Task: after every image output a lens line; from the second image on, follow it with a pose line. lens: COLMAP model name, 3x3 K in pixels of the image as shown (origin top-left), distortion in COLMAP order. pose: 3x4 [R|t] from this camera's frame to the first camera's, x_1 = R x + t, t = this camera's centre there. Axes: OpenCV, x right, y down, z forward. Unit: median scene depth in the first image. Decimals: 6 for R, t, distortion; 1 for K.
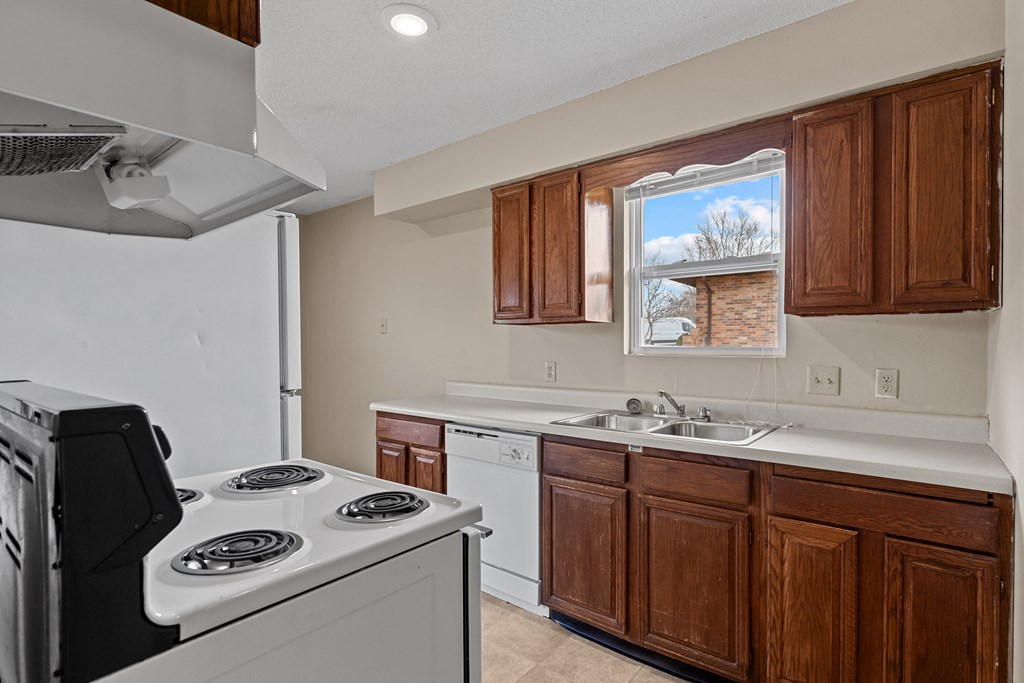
lens RADIAL K [[517.7, 0, 521.8], [0, 517.7, 352.3], [0, 0, 1]] dist [0.001767, -0.000503]
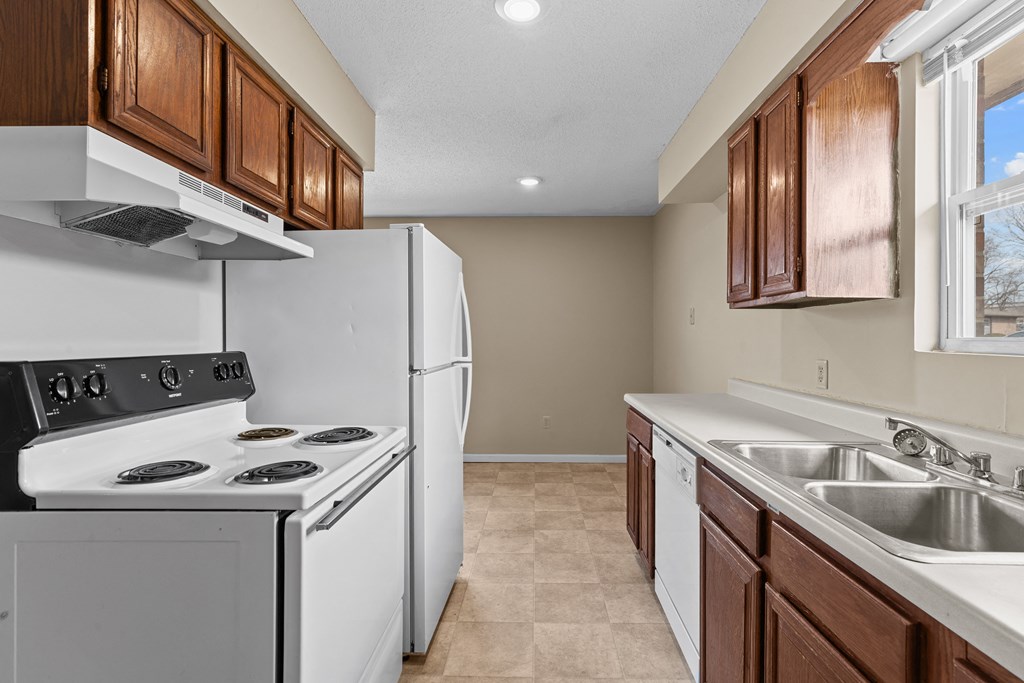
lens RADIAL K [[478.4, 0, 529.8], [0, 478.4, 339.3], [0, 0, 1]] dist [-0.001579, -0.000523]
pose [[0.603491, 0.006144, -0.797346, 0.374317], [-0.017182, 0.999838, -0.005300, 0.001301], [0.797185, 0.016899, 0.603499, 0.336708]]
